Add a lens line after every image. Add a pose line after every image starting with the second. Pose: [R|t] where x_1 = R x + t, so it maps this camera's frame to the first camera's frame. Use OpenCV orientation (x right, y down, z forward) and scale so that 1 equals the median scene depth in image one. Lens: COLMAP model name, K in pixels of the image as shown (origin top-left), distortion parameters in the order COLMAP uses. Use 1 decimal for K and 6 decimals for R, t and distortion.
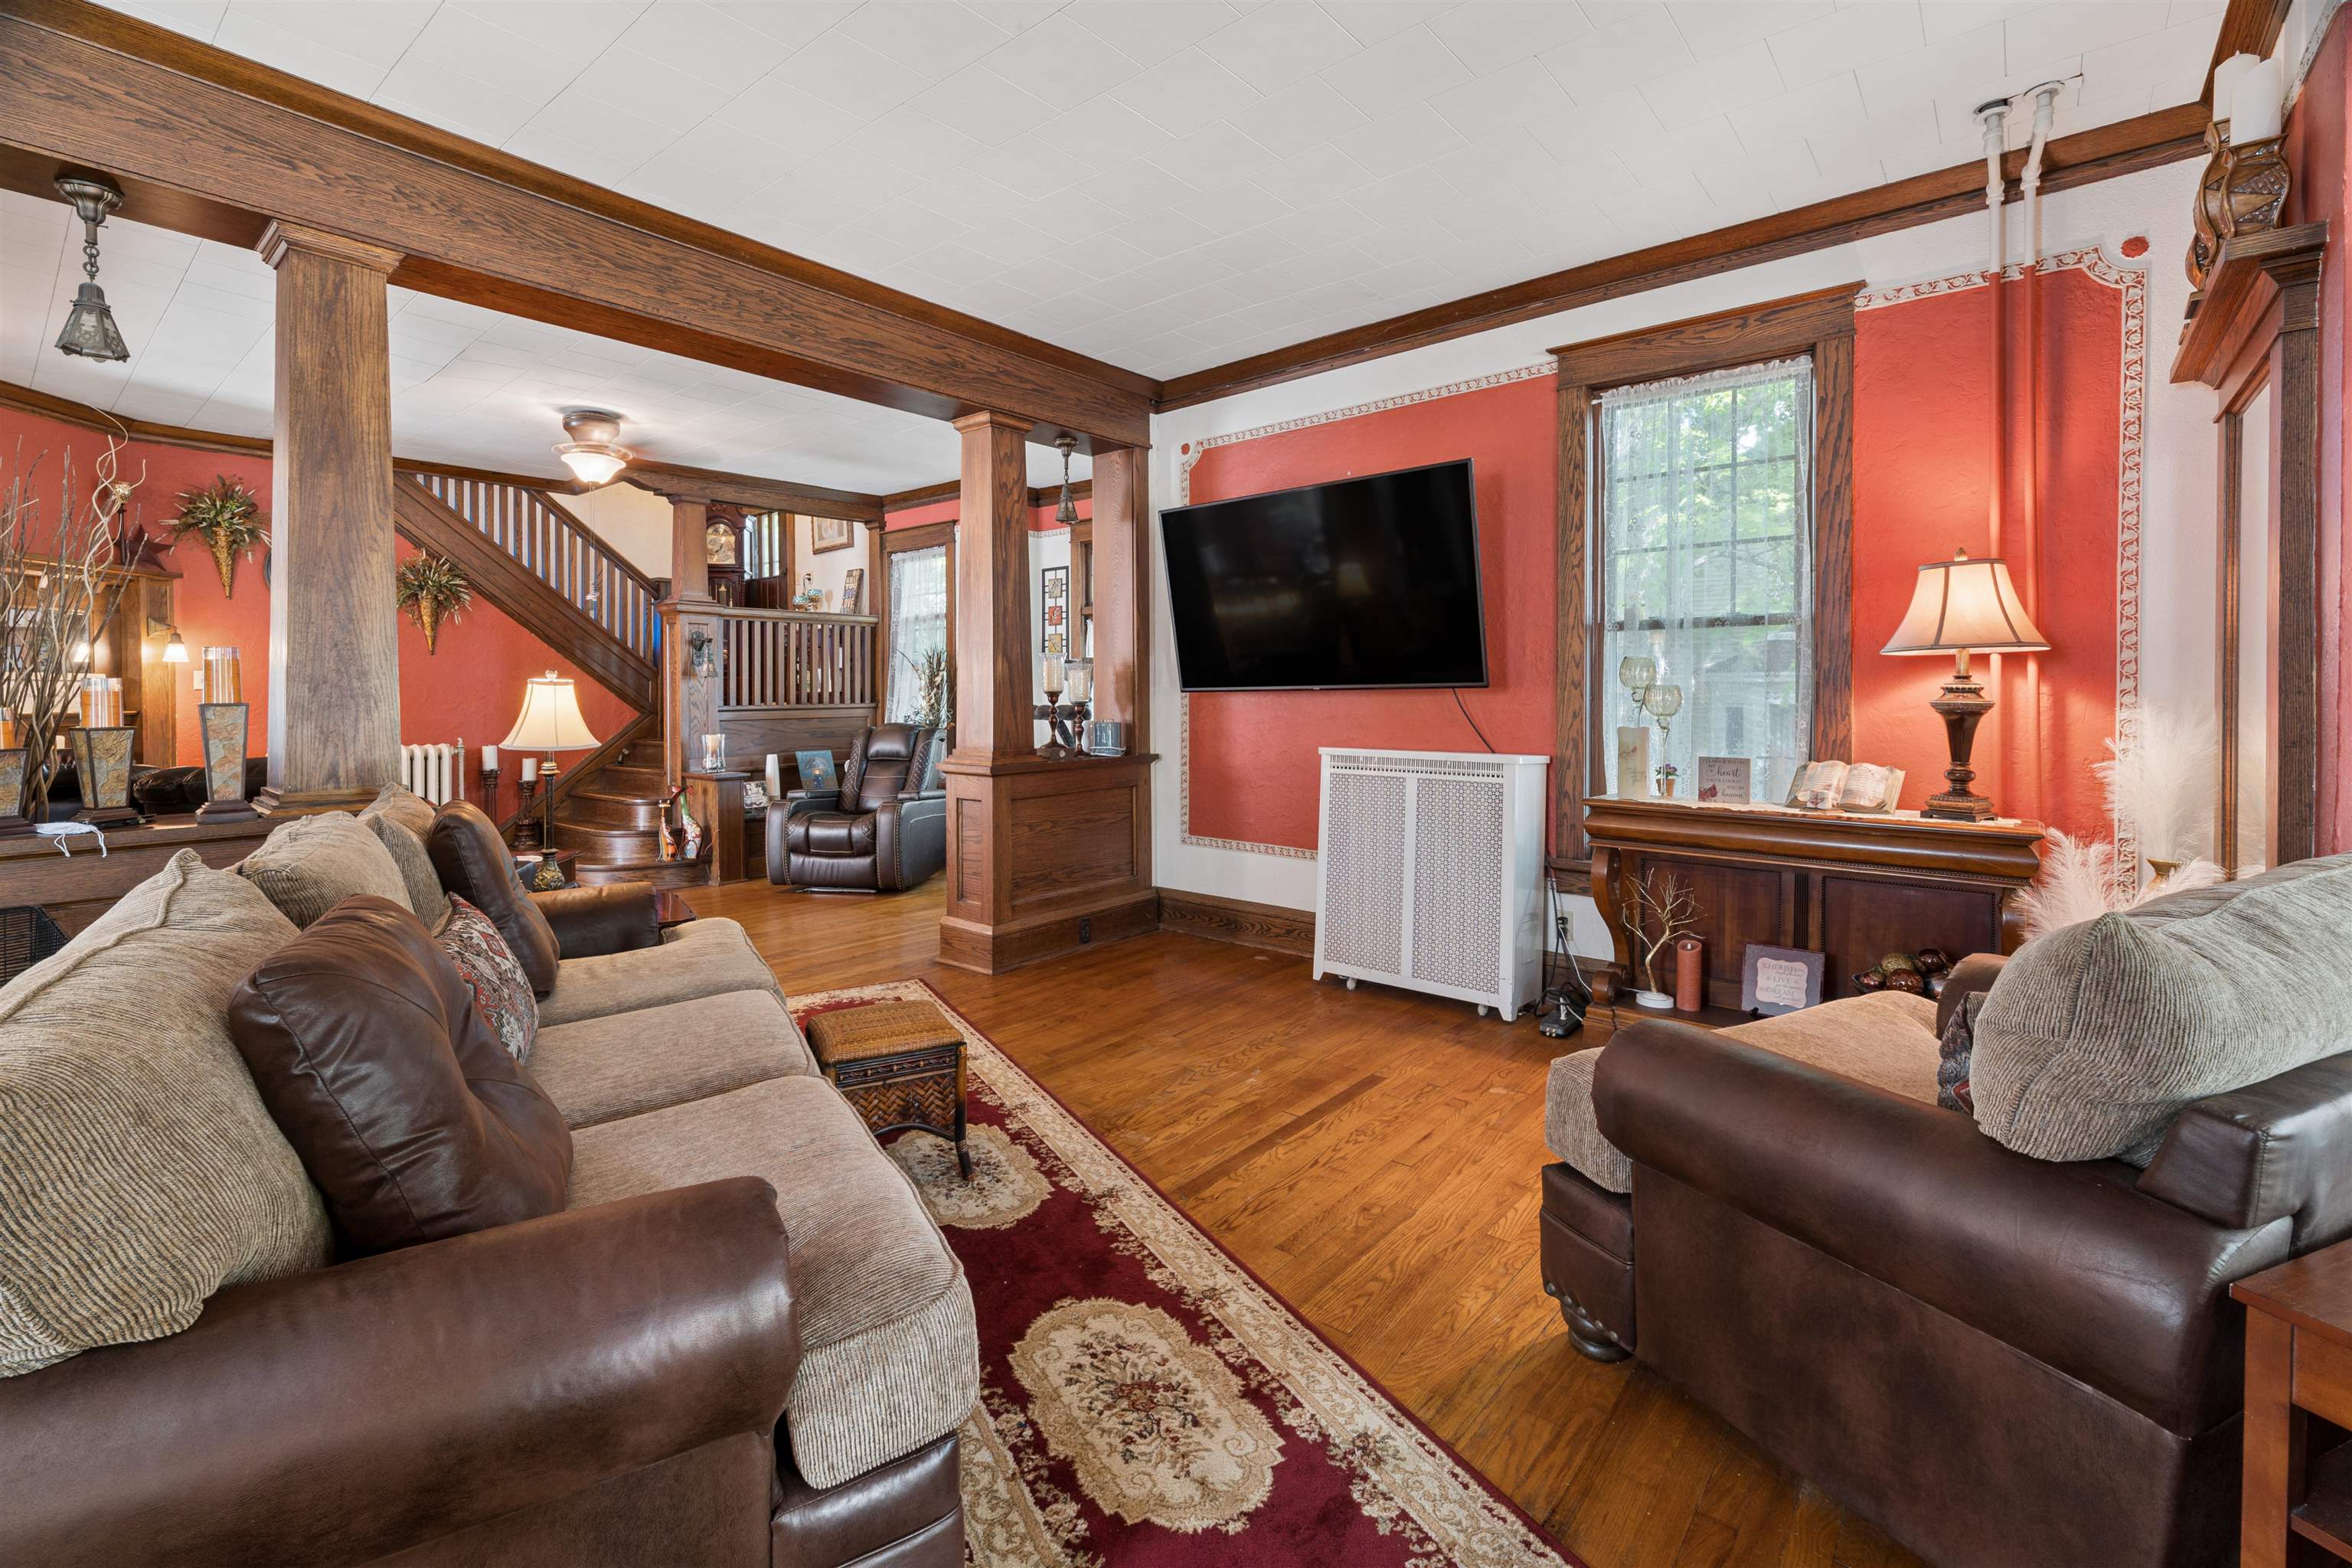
lens RADIAL K [[1022.9, 0, 1152.1], [0, 1022.9, 712.7], [0, 0, 1]] dist [0.002003, -0.000094]
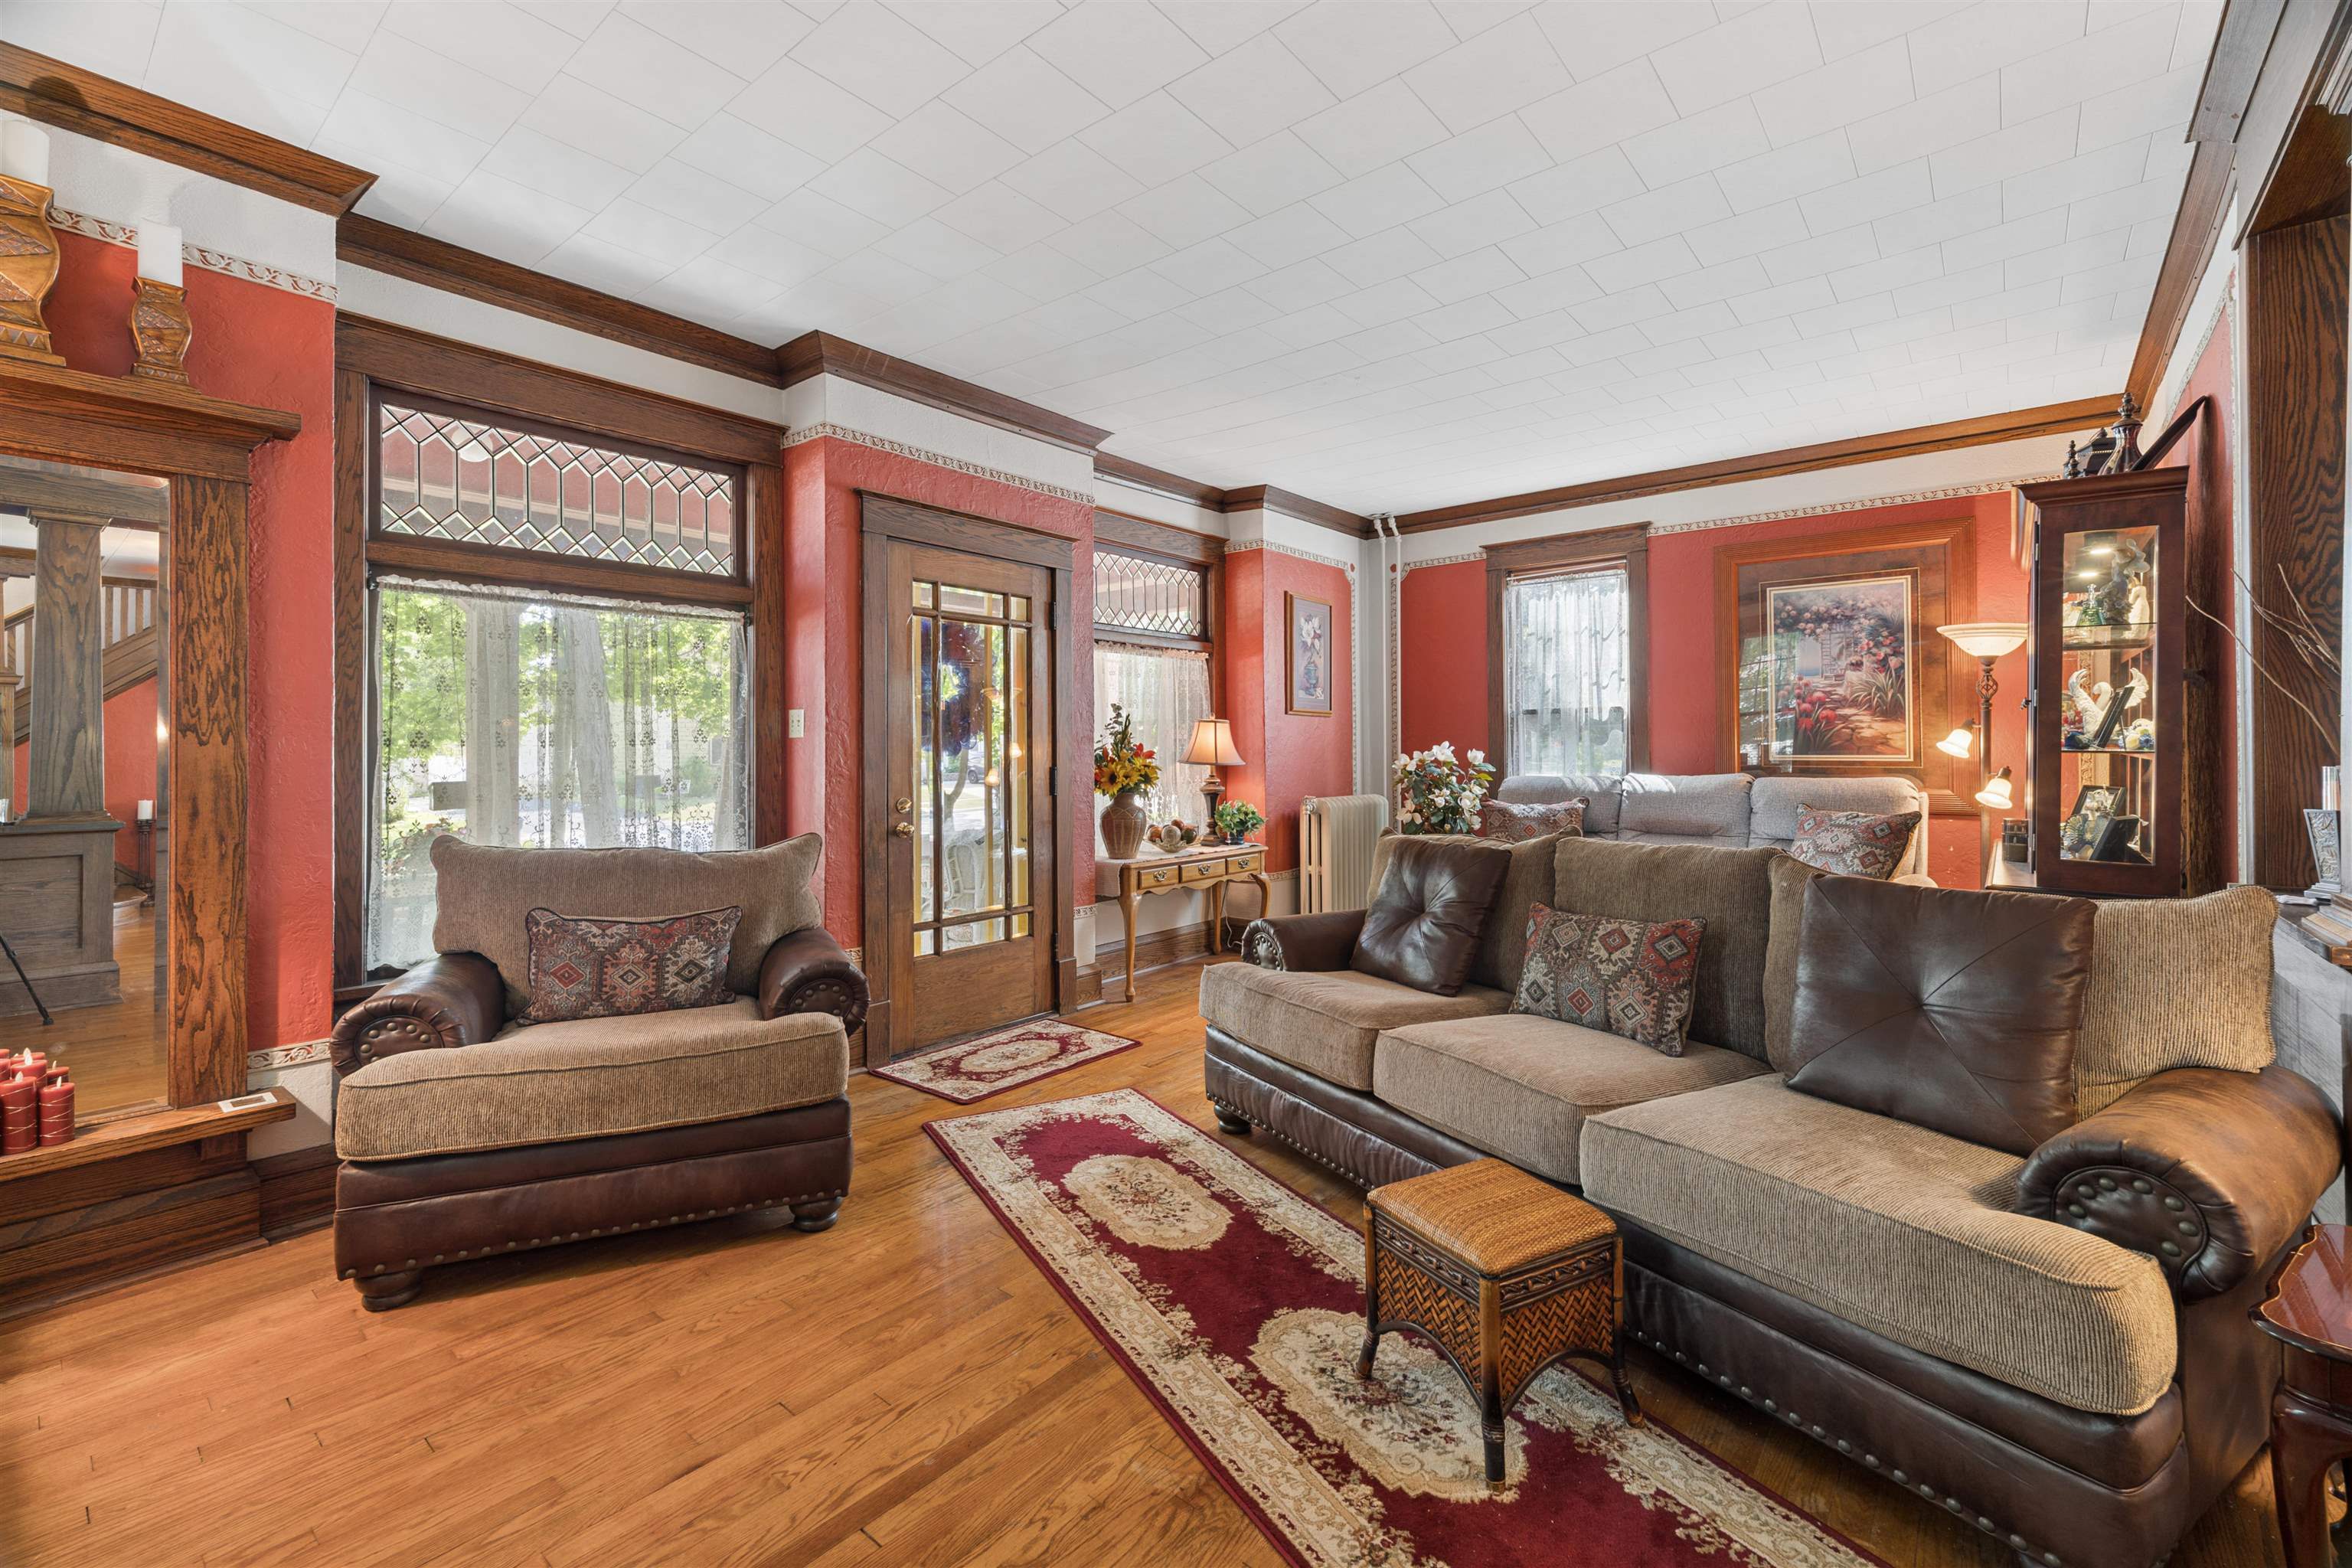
lens RADIAL K [[991.7, 0, 1173.1], [0, 991.7, 754.7], [0, 0, 1]] dist [0.002471, -0.000006]
pose [[-0.999629, 0.007022, -0.026300, -0.006061], [0.006476, 0.999763, 0.020790, -0.014472], [0.026439, 0.020612, -0.999438, 0.649210]]
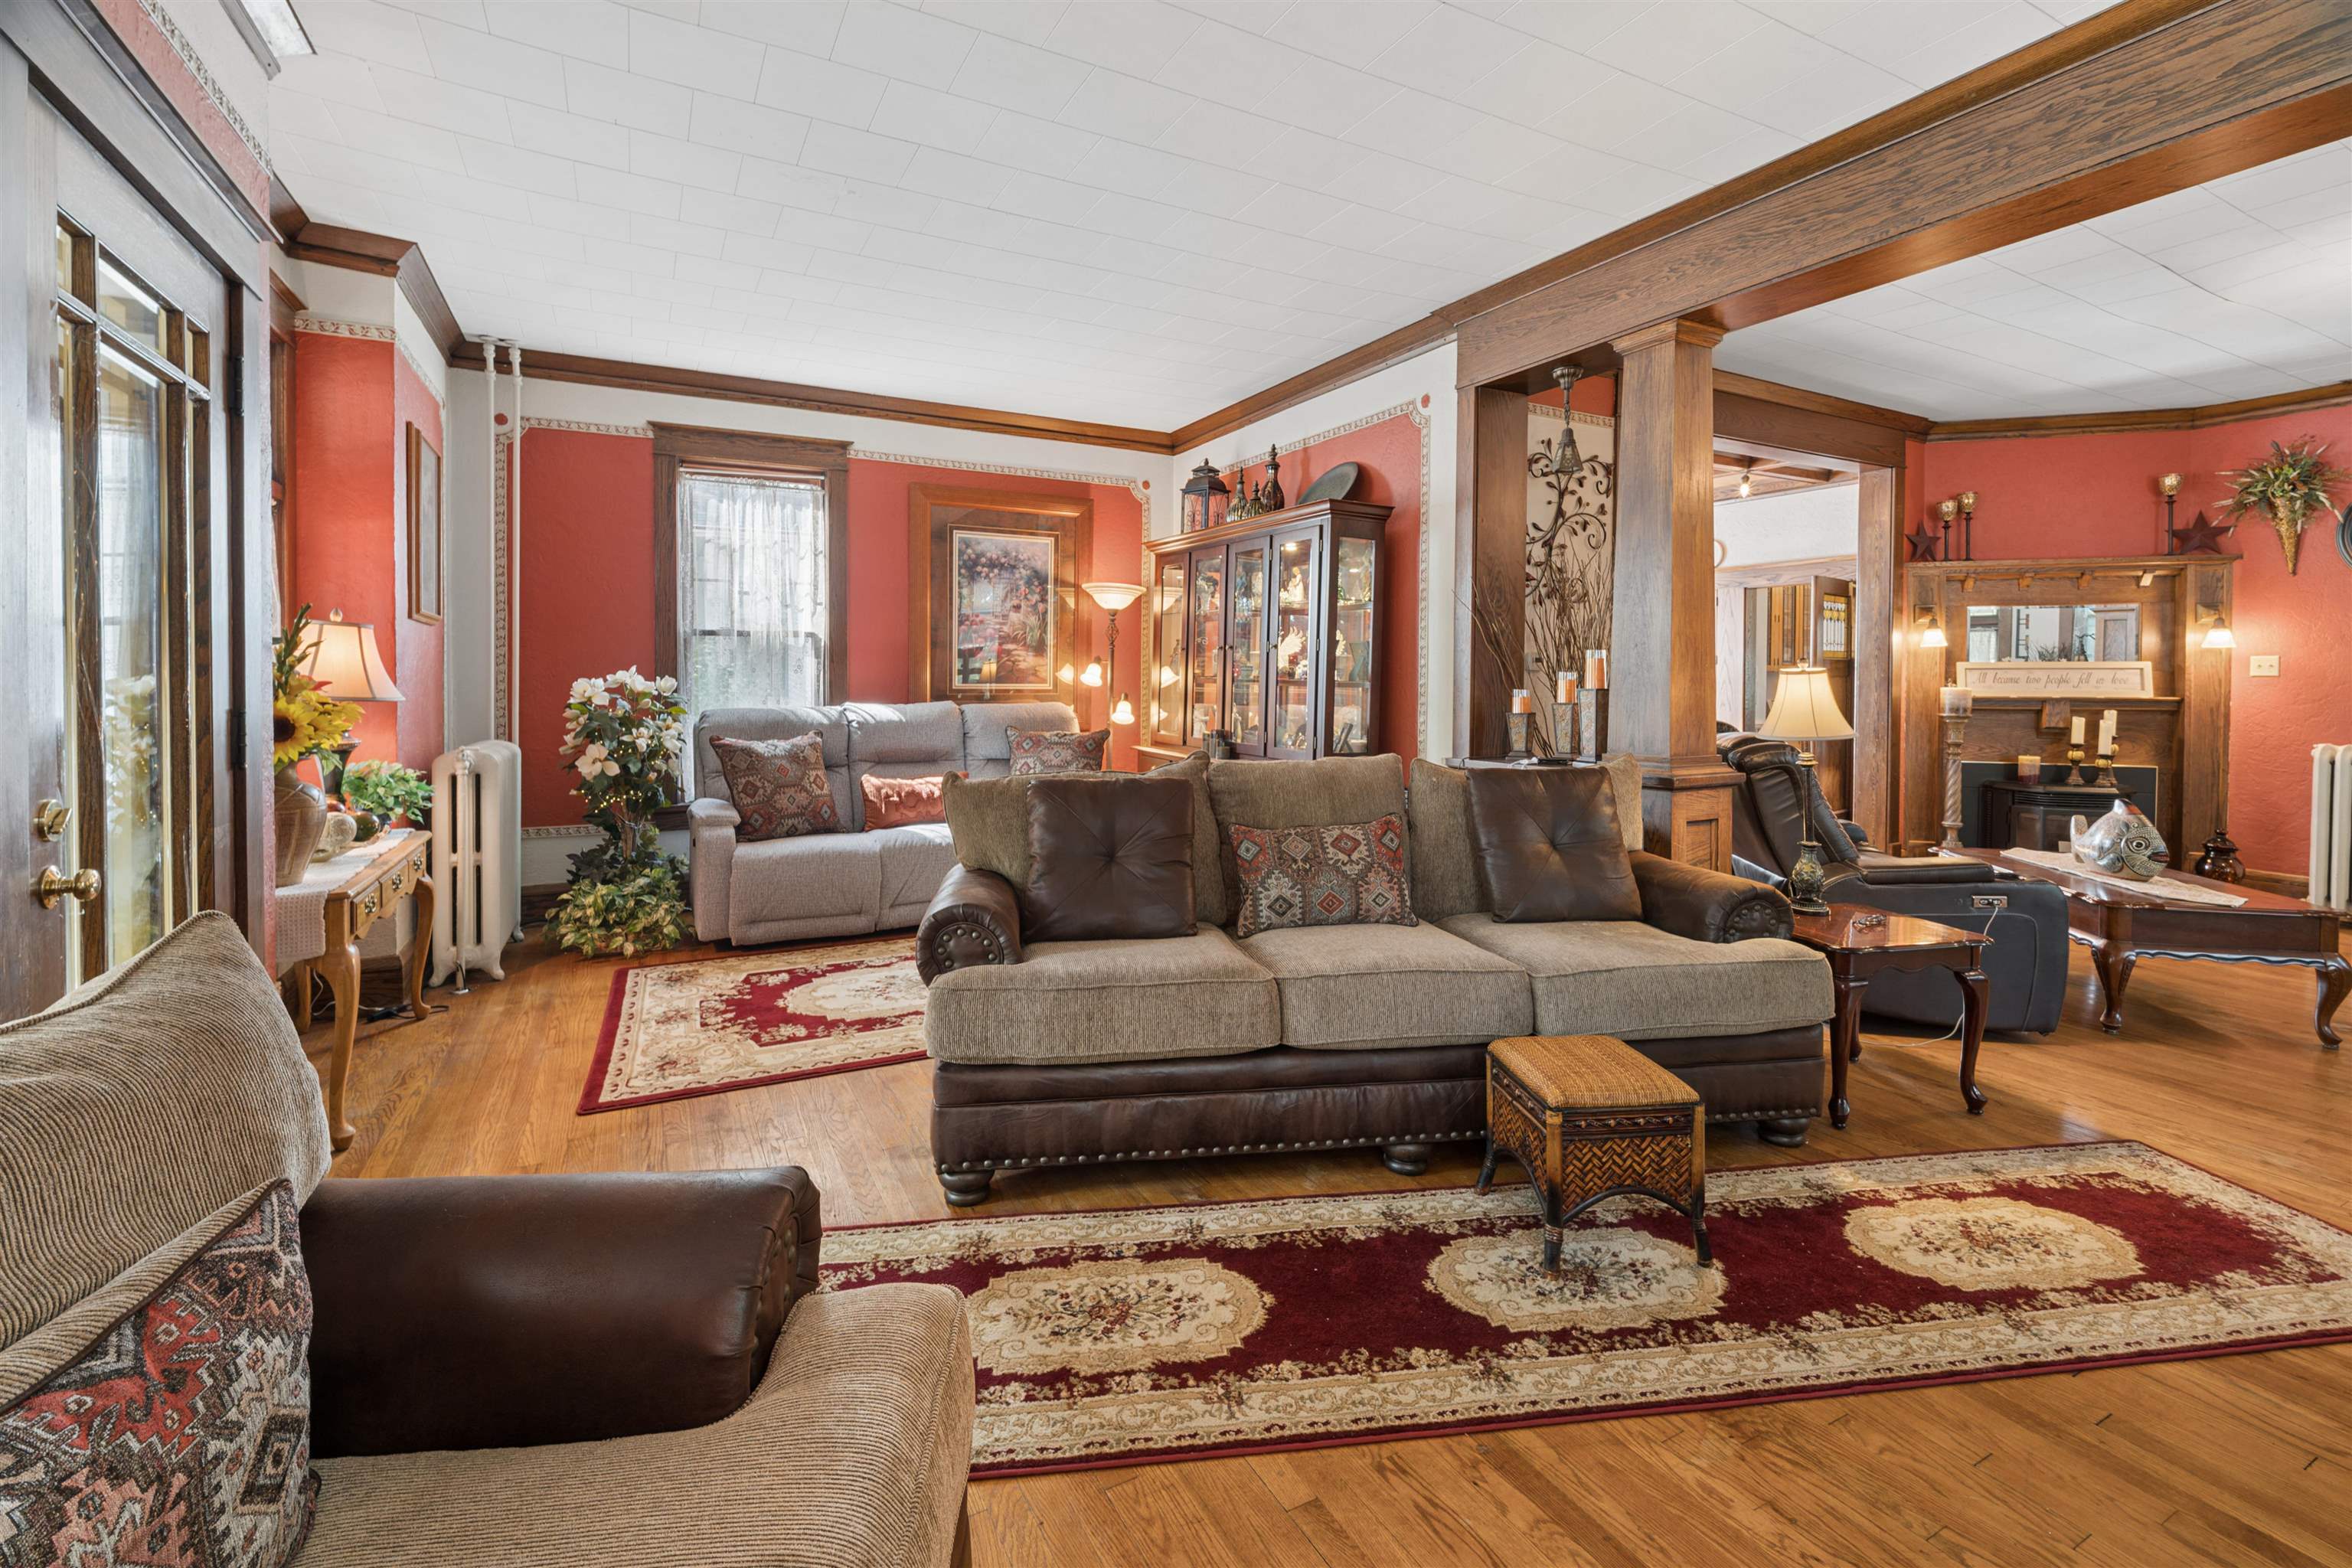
lens RADIAL K [[1022.9, 0, 1182.9], [0, 1022.9, 691.8], [0, 0, 1]] dist [0.002003, -0.000094]
pose [[-0.354138, 0.013055, -0.935102, 0.255759], [-0.017336, 0.999639, 0.020521, -0.009520], [0.935033, 0.023478, -0.353784, 0.372594]]
